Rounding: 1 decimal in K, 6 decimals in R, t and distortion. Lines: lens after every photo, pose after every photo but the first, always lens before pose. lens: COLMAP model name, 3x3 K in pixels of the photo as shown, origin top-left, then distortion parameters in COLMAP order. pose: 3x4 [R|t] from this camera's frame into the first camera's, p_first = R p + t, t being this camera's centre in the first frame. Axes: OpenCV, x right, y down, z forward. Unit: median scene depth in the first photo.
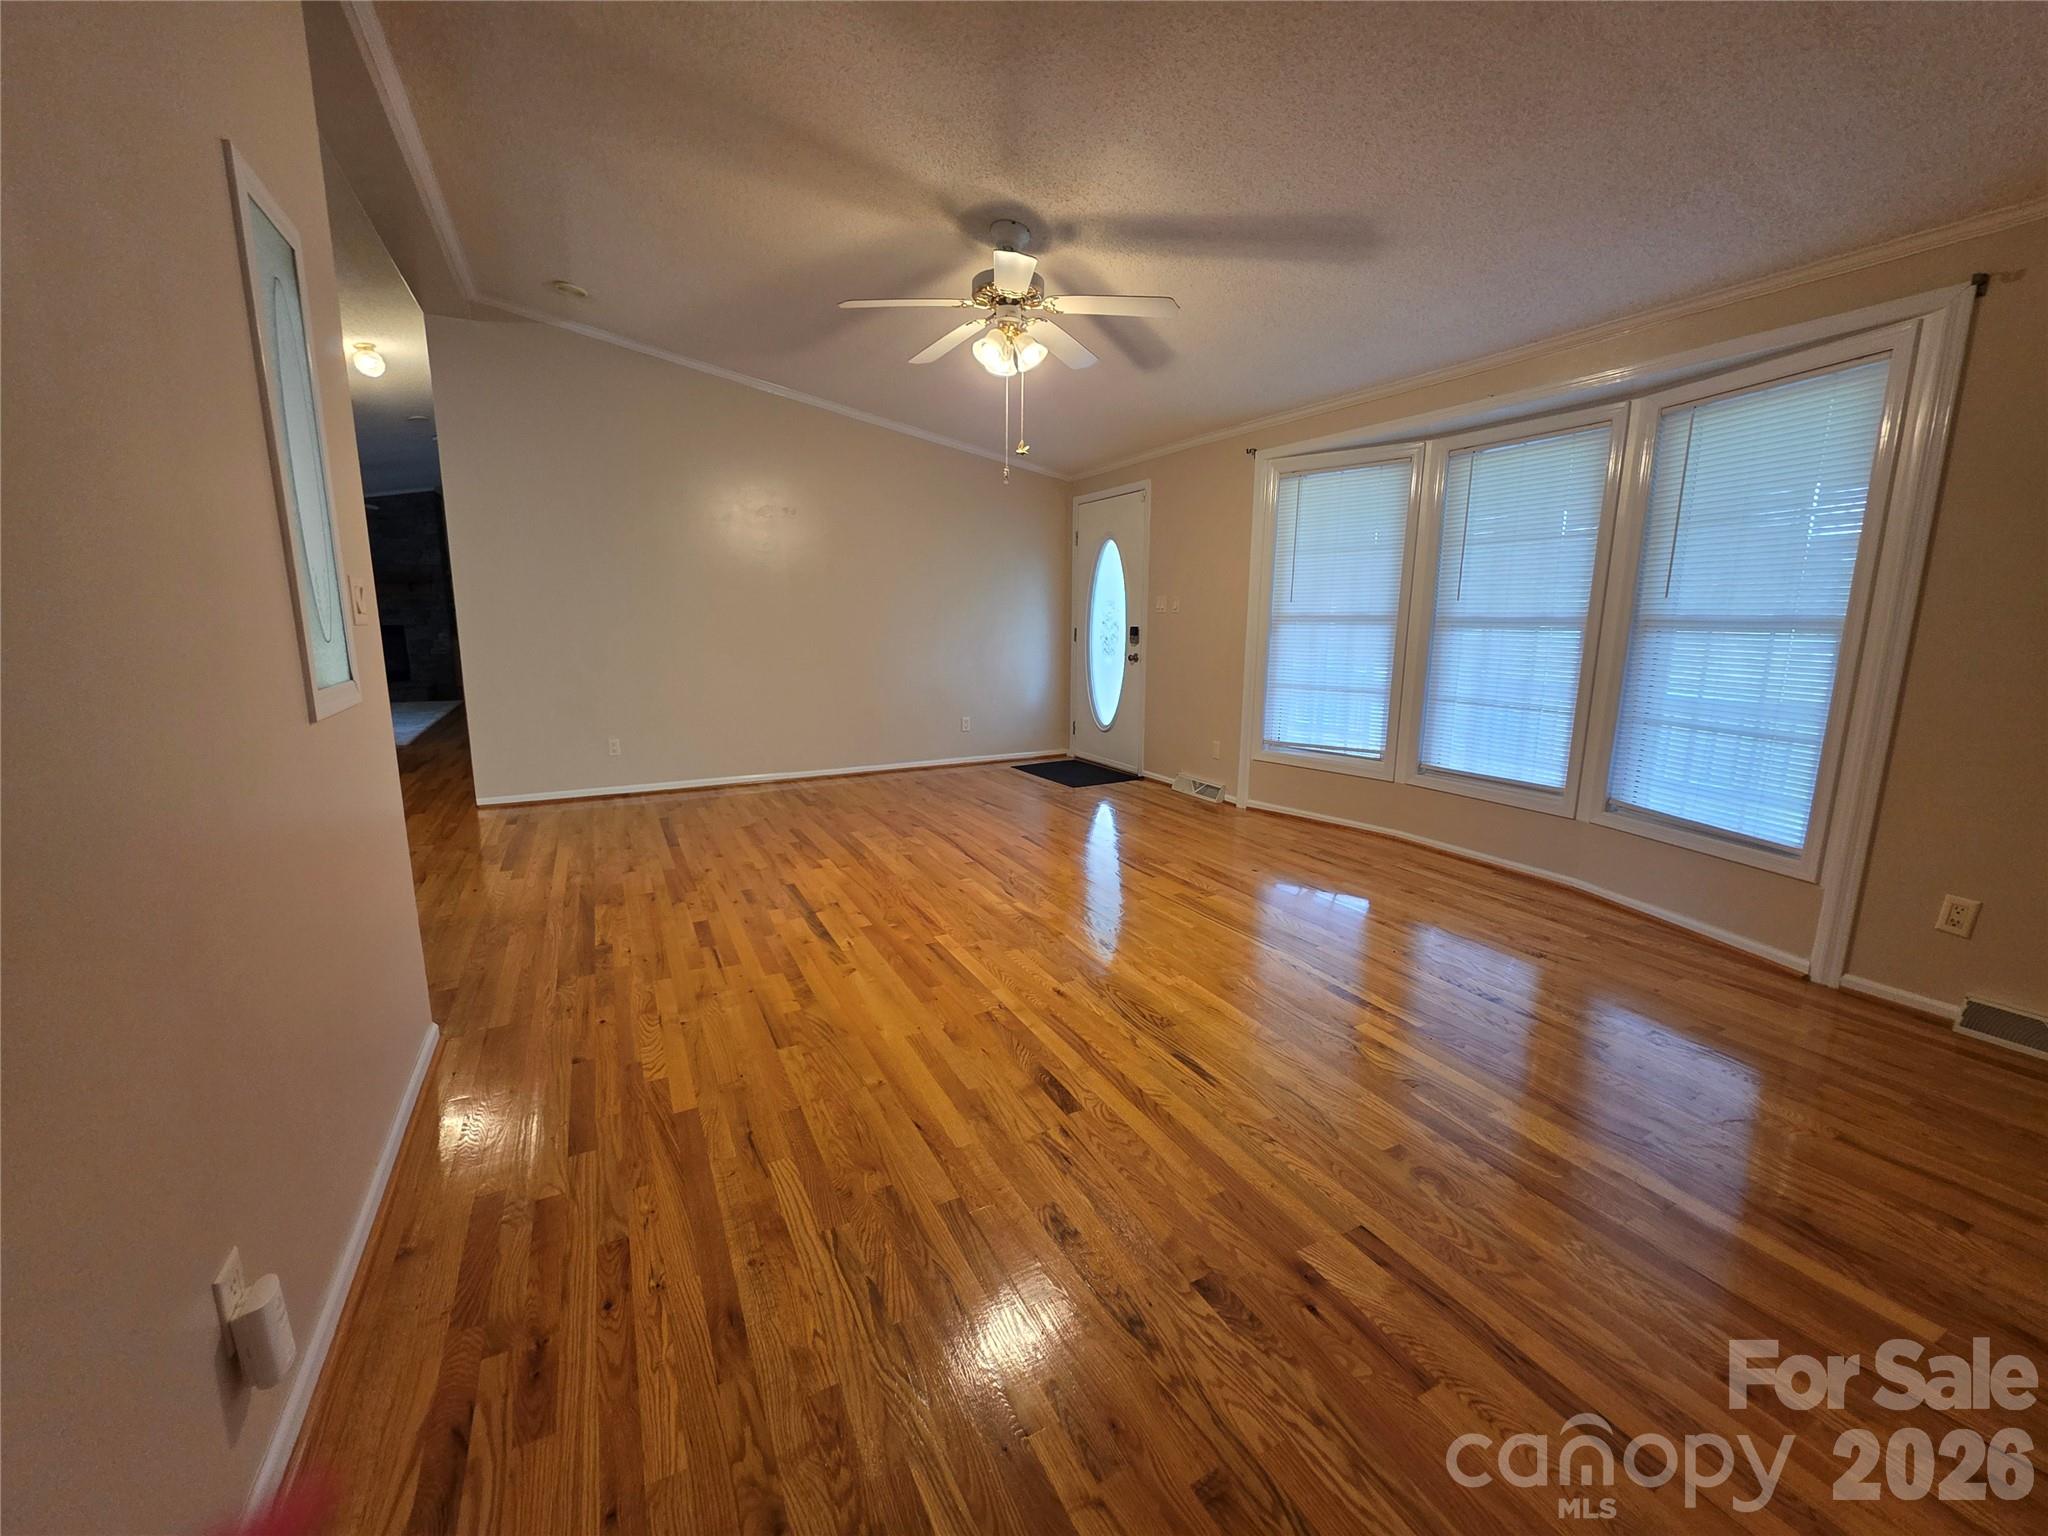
lens RADIAL K [[825.3, 0, 1017.5], [0, 825.3, 763.3], [0, 0, 1]] dist [0.000782, 0.000101]
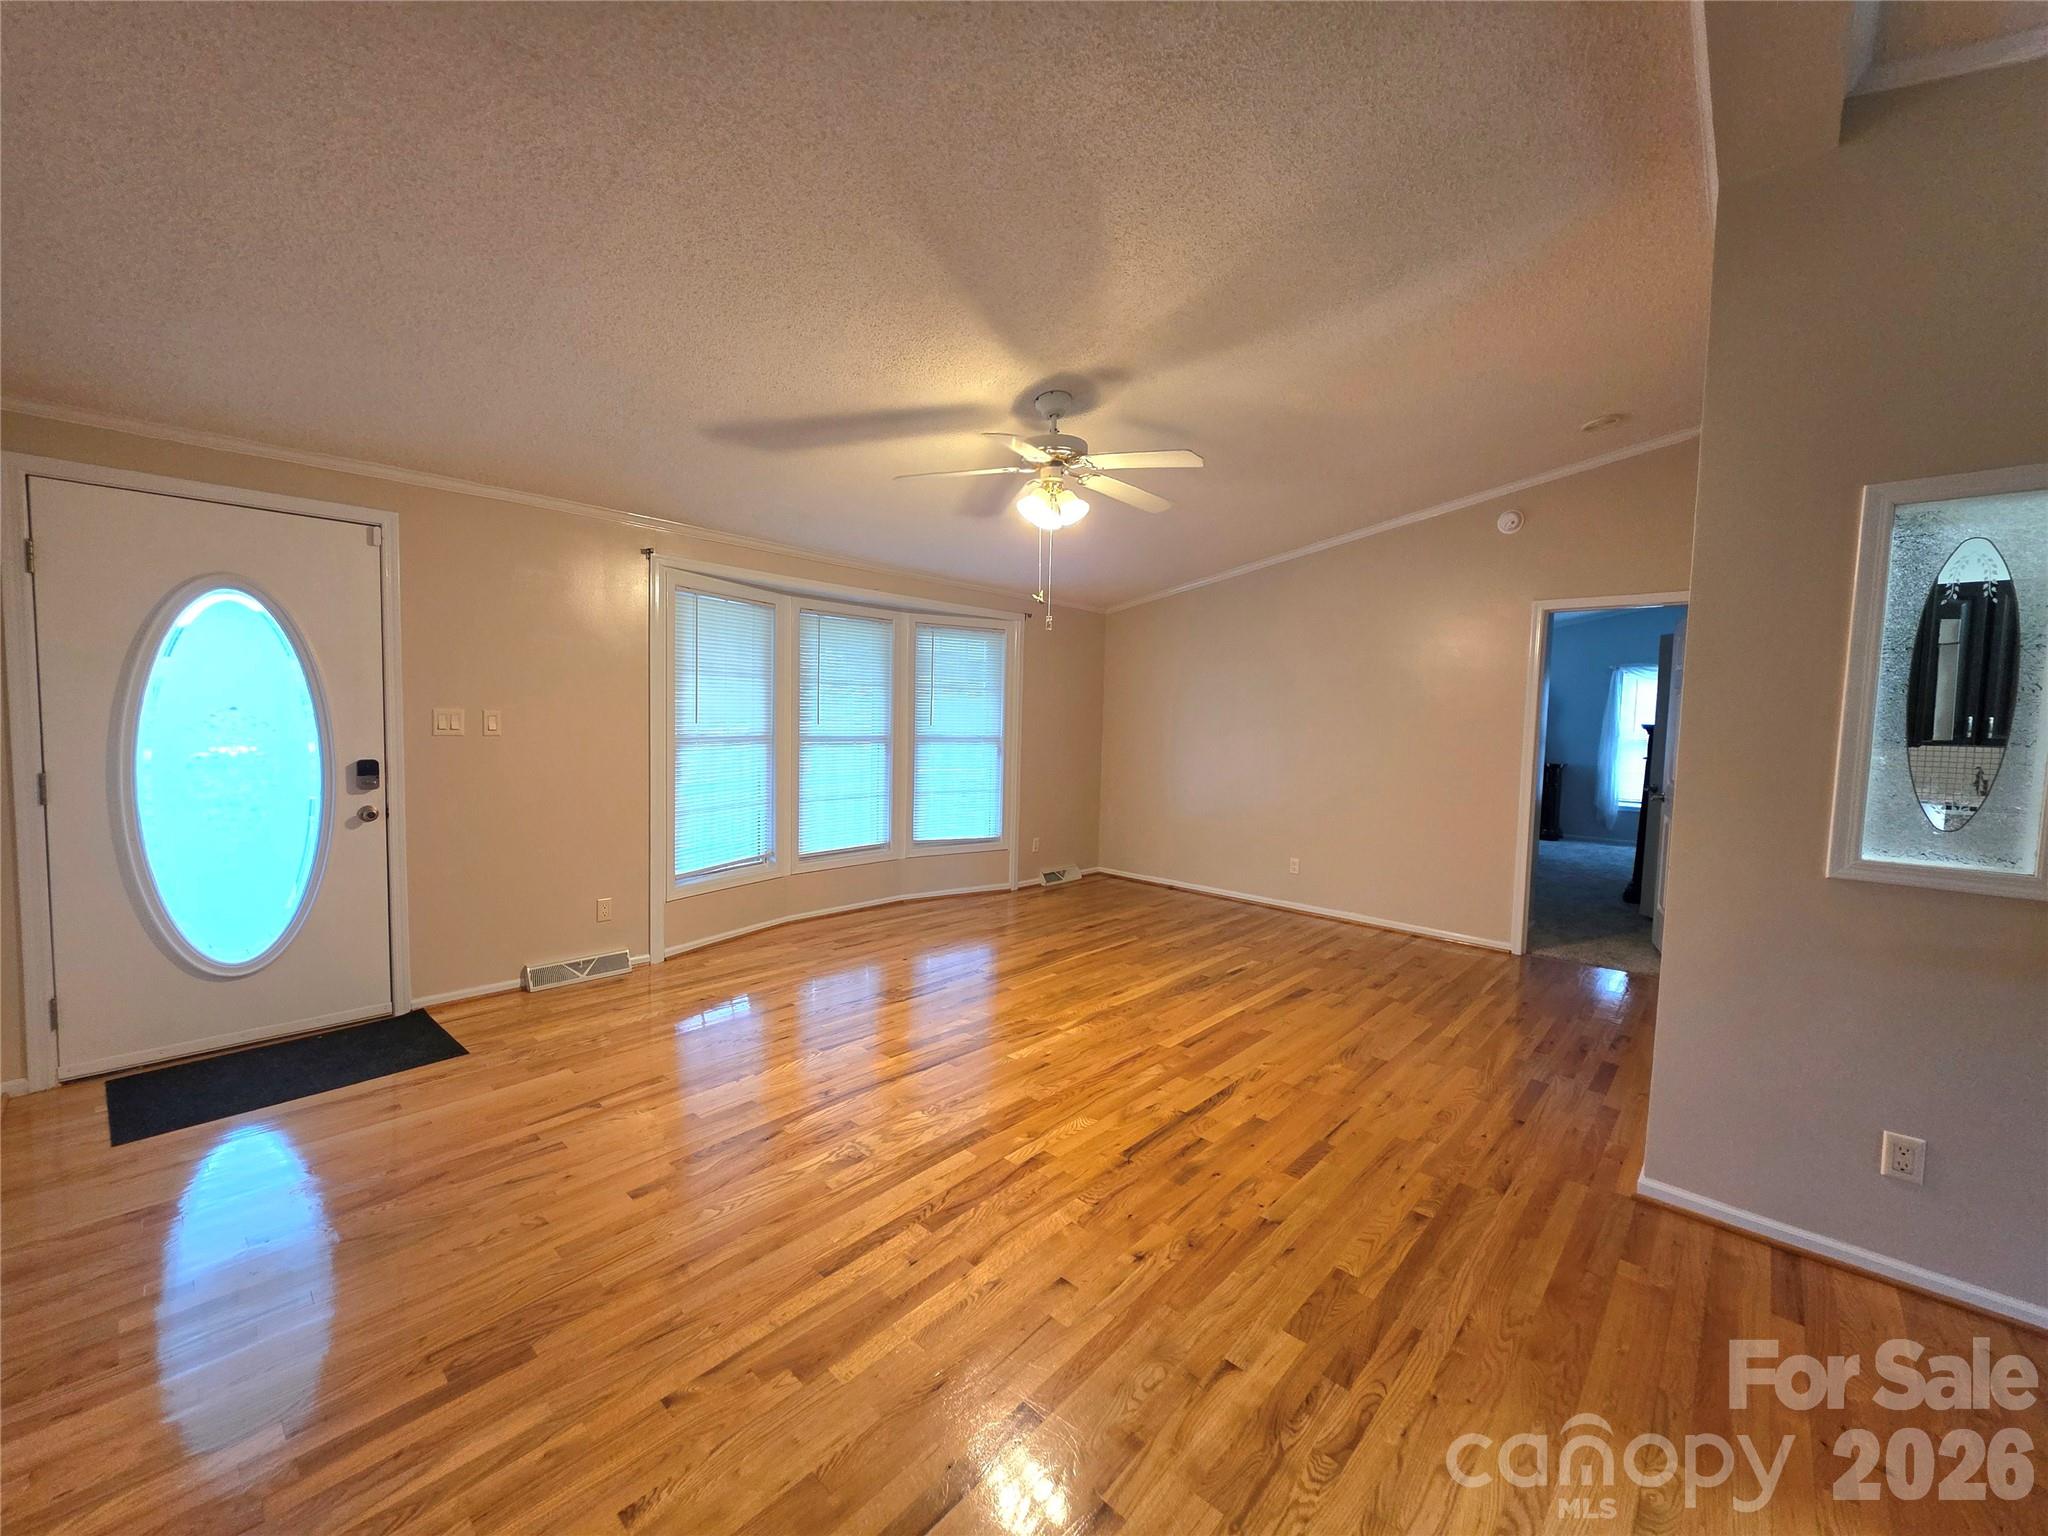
lens RADIAL K [[825.3, 0, 1017.5], [0, 825.3, 763.3], [0, 0, 1]] dist [0.000782, 0.000101]
pose [[-0.353216, -0.067866, 0.933077, -0.914818], [0.141747, 0.981969, 0.125080, -0.290082], [-0.924741, 0.176441, -0.337227, 1.328431]]
